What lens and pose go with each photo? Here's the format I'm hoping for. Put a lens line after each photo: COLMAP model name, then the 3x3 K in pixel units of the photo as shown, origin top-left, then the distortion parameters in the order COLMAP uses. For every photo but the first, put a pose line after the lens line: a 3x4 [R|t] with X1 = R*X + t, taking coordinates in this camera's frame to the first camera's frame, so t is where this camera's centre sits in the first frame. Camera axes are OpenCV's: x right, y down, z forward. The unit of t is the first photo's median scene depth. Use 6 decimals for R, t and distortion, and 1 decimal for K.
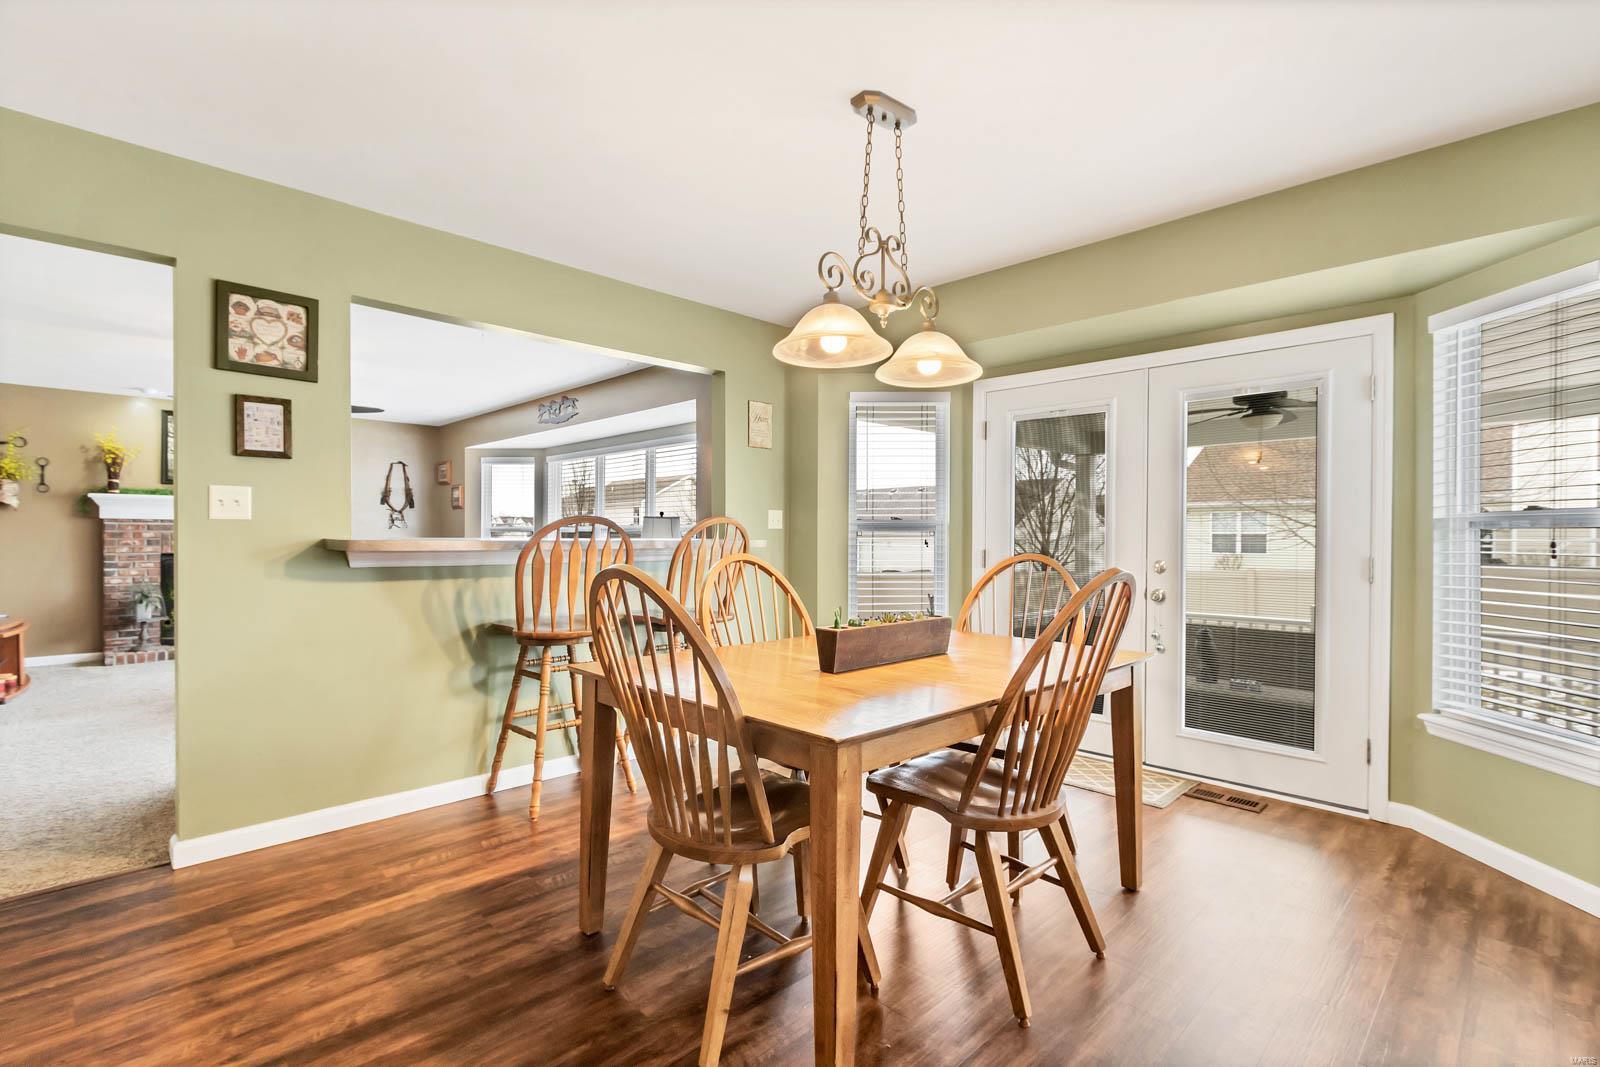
lens RADIAL K [[743.3, 0, 776.9], [0, 743.3, 542.0], [0, 0, 1]] dist [0.010136, -0.003403]
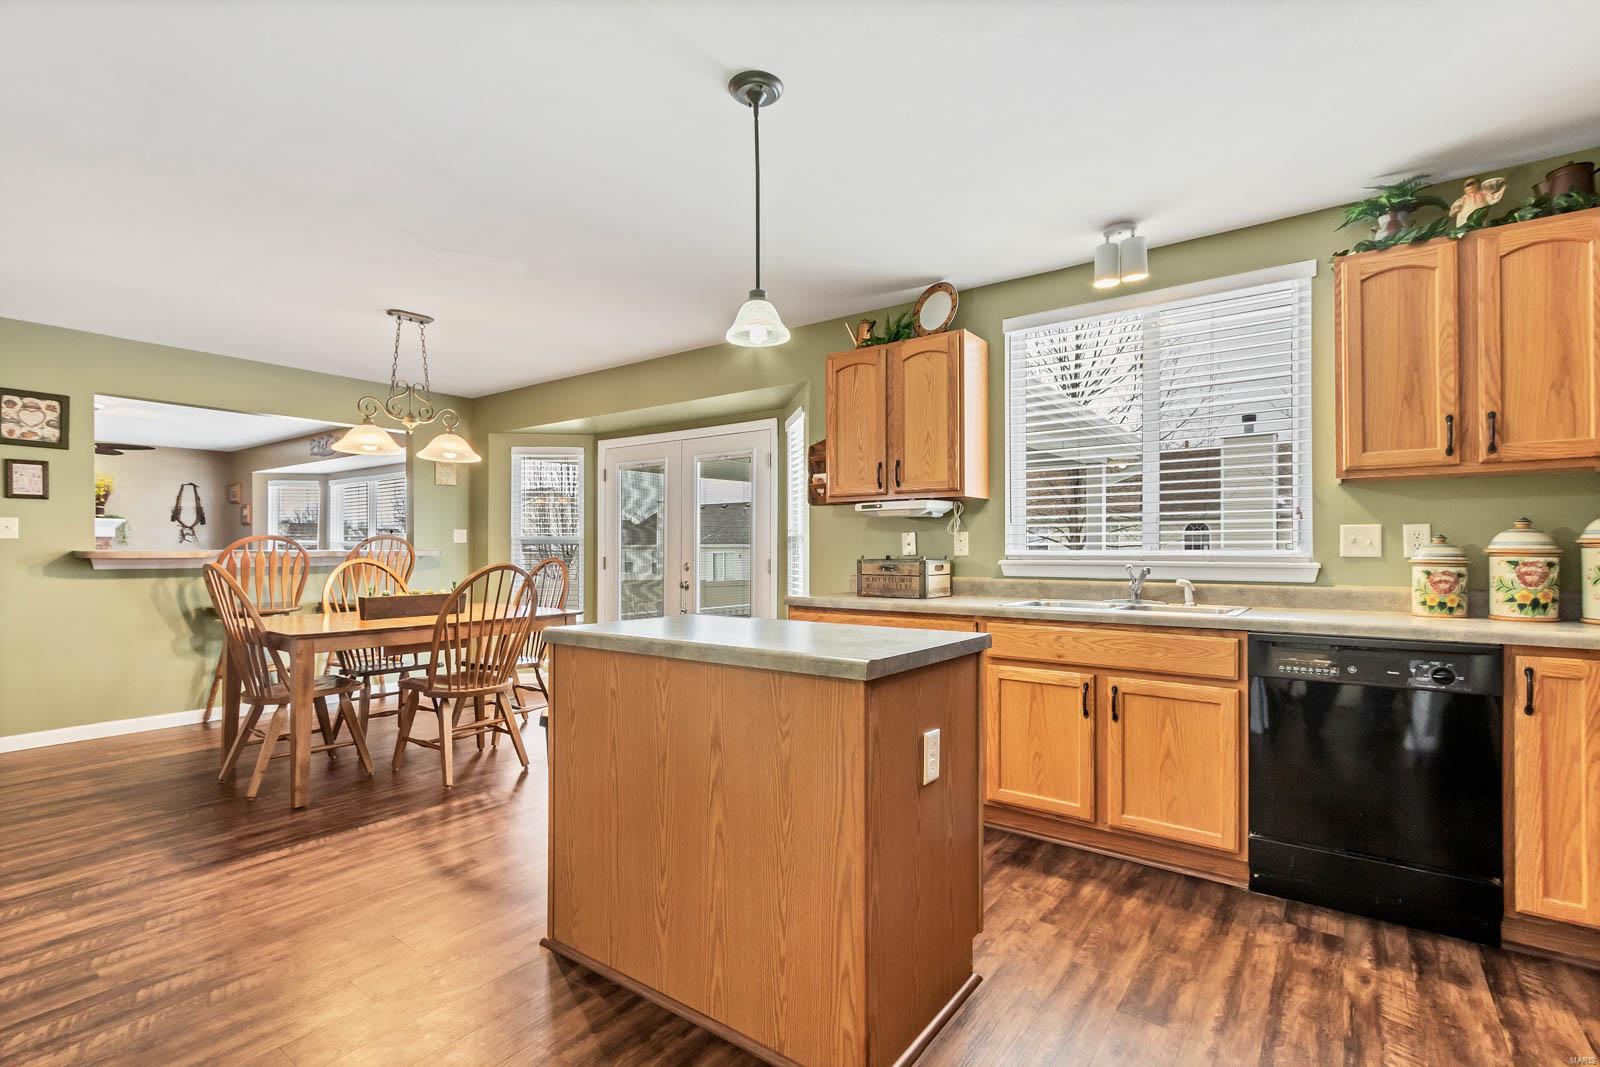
lens RADIAL K [[743.3, 0, 779.0], [0, 743.3, 547.0], [0, 0, 1]] dist [0.010136, -0.003403]
pose [[0.988448, -0.003376, 0.151523, 0.276868], [0.004752, 0.999951, -0.008721, 0.004074], [-0.151486, 0.009340, 0.988415, -0.345306]]
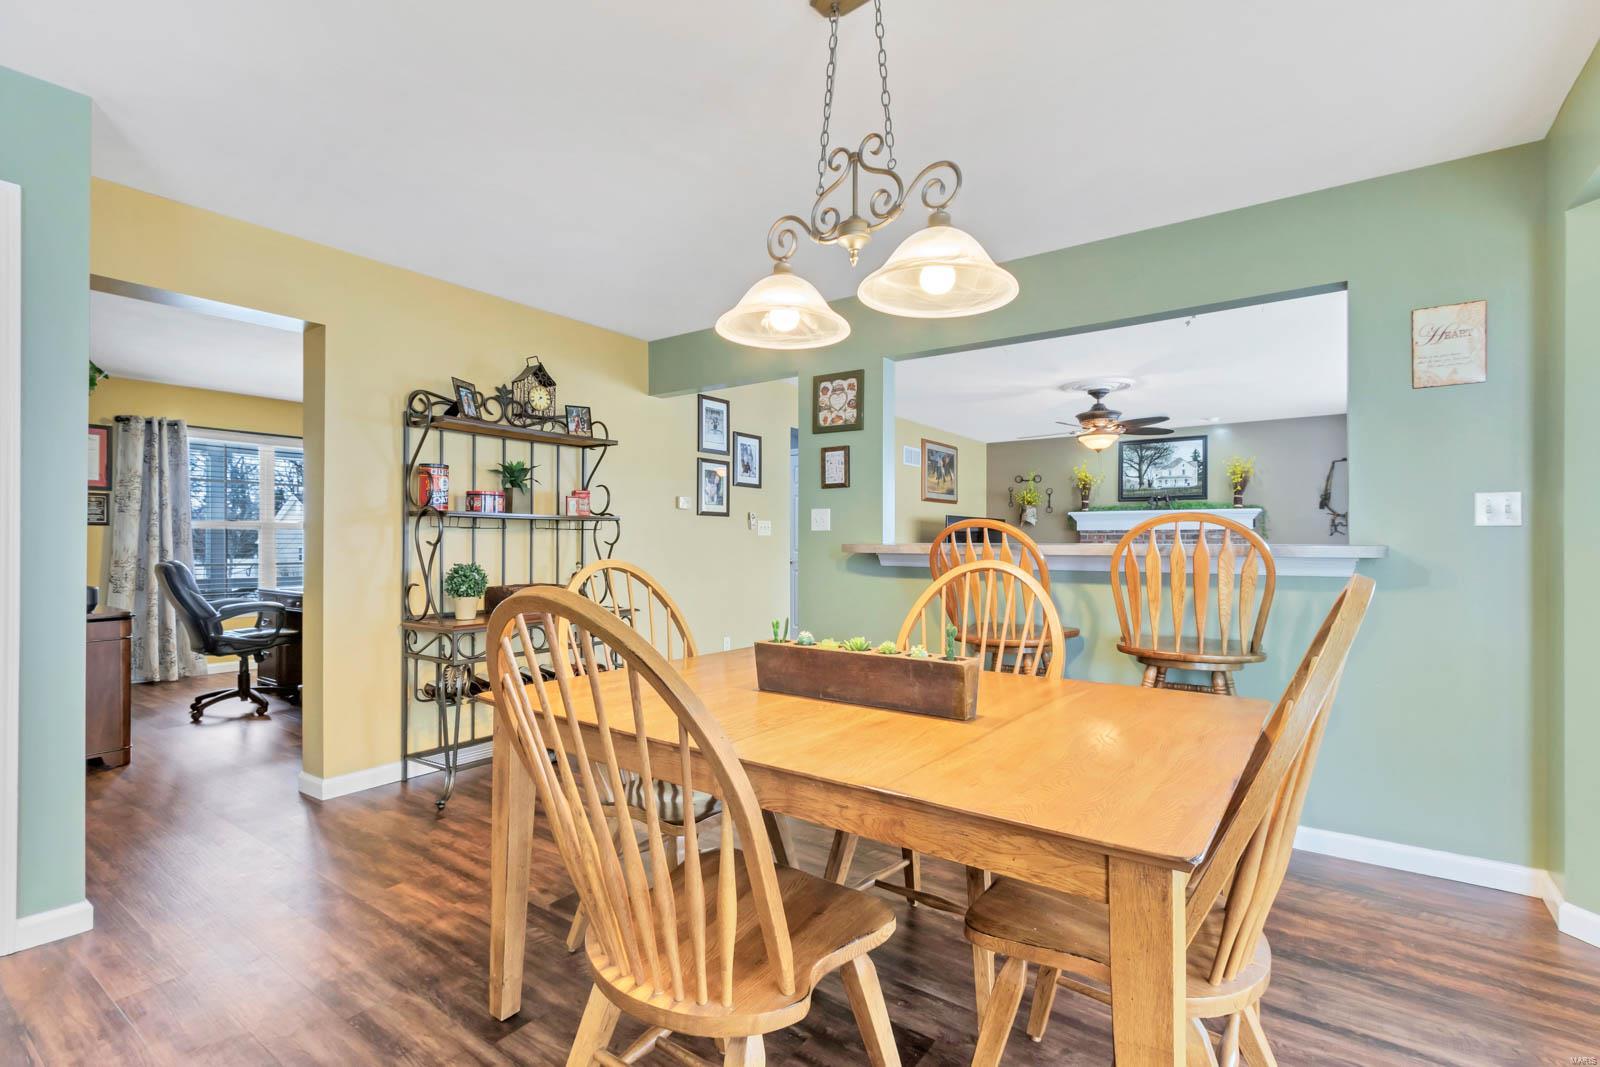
lens RADIAL K [[743.3, 0, 807.7], [0, 743.3, 538.8], [0, 0, 1]] dist [0.010136, -0.003403]
pose [[0.186516, -0.010329, -0.982398, 0.322145], [-0.006568, 0.999909, -0.011760, 0.001607], [0.982430, 0.008646, 0.186431, 0.297273]]
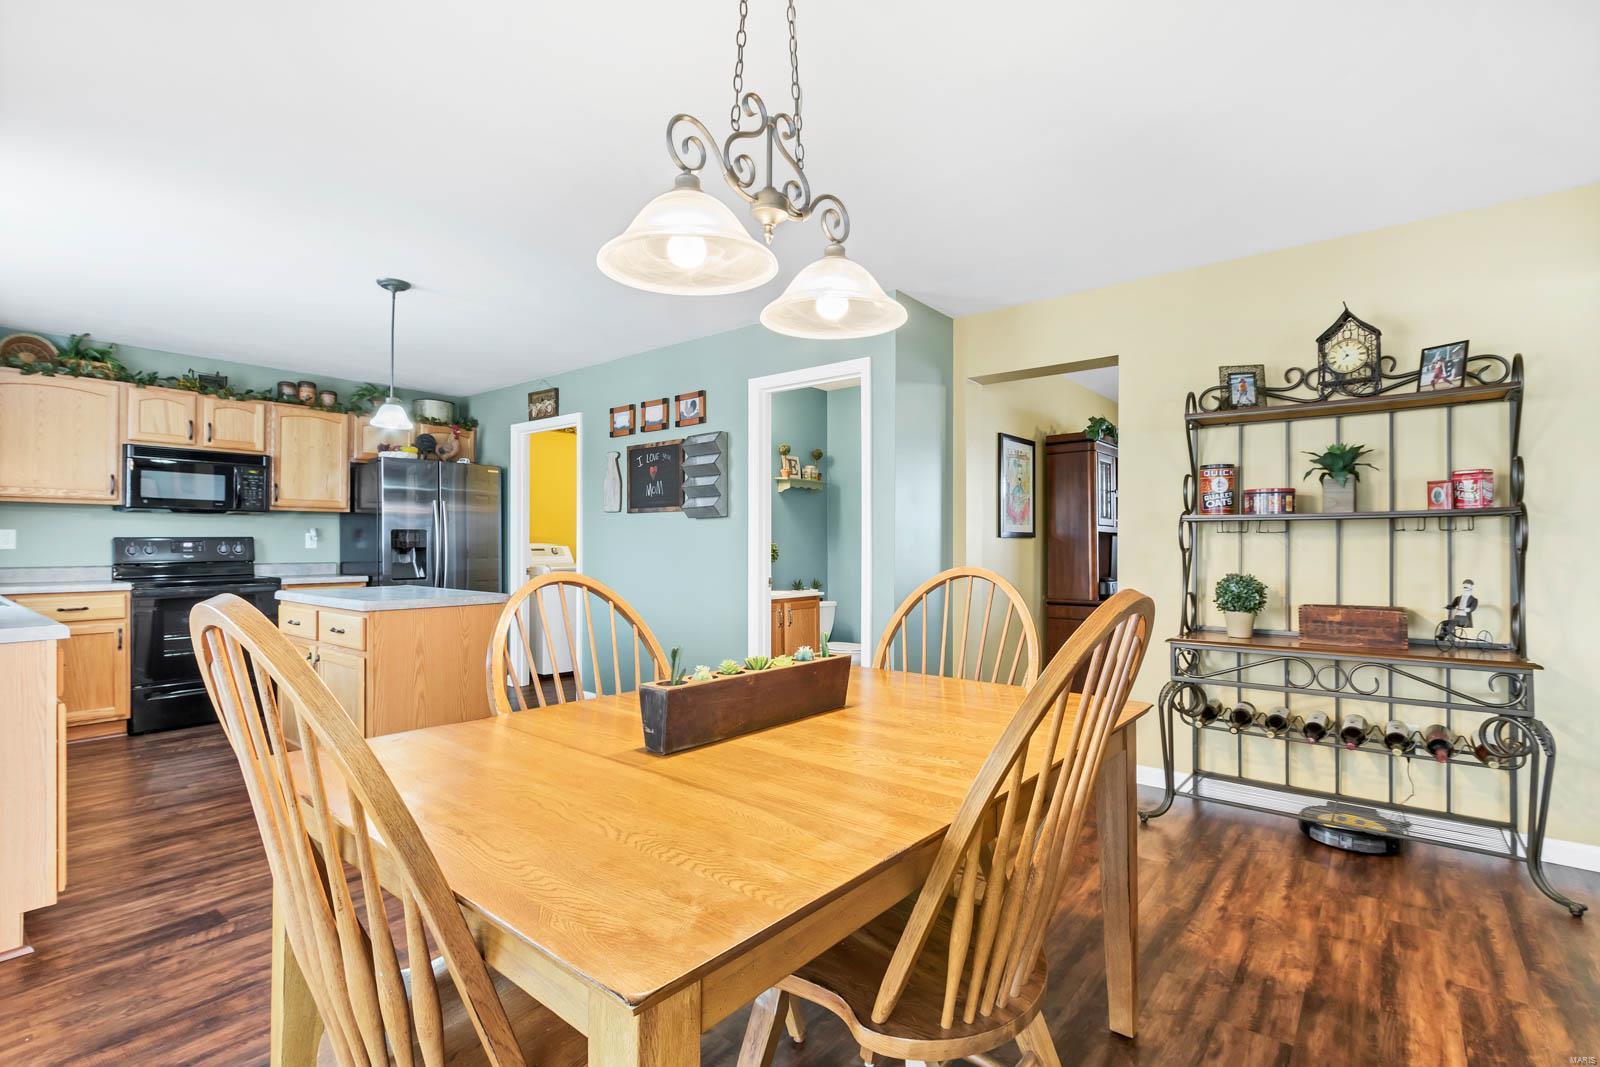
lens RADIAL K [[743.3, 0, 759.5], [0, 743.3, 539.2], [0, 0, 1]] dist [0.010136, -0.003403]
pose [[-0.995952, -0.007519, -0.089573, 0.079968], [-0.007203, 0.999967, -0.003843, -0.003383], [0.089598, -0.003182, -0.995973, 0.612295]]
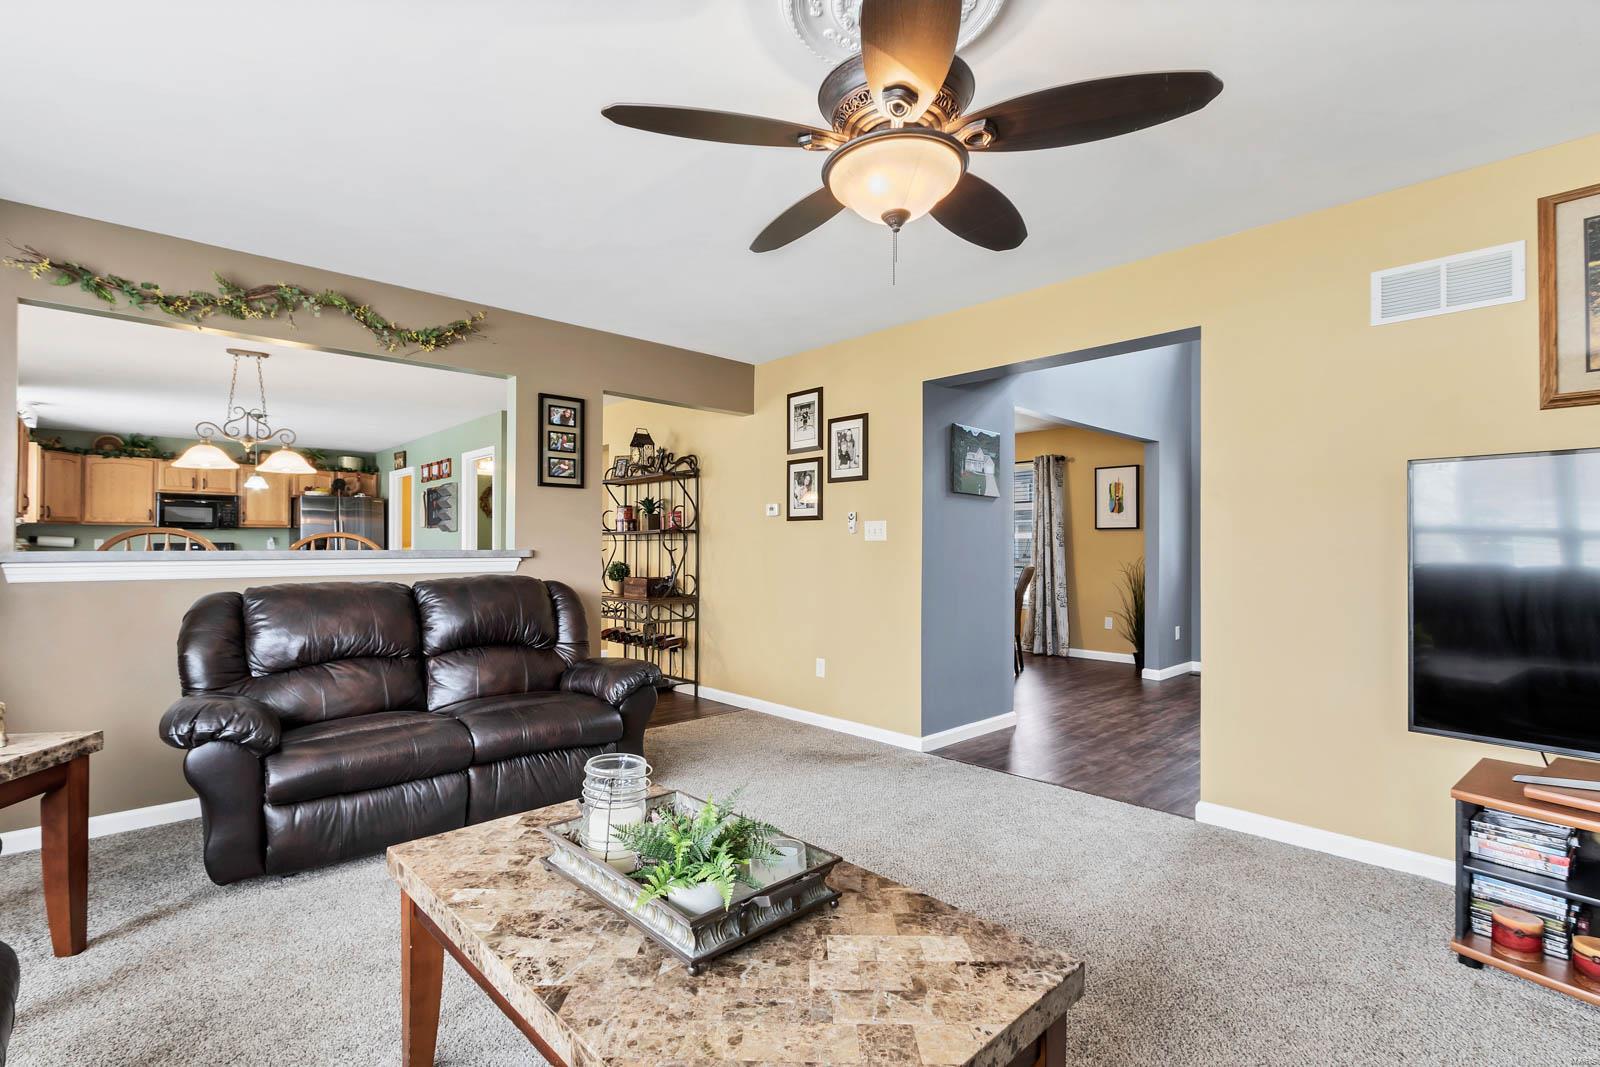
lens RADIAL K [[743.3, 0, 751.0], [0, 743.3, 537.4], [0, 0, 1]] dist [0.010136, -0.003403]
pose [[-0.998672, -0.005062, 0.051271, -0.515964], [-0.005512, 0.999948, -0.008633, -0.009252], [-0.051225, -0.008904, -0.998647, 1.123453]]
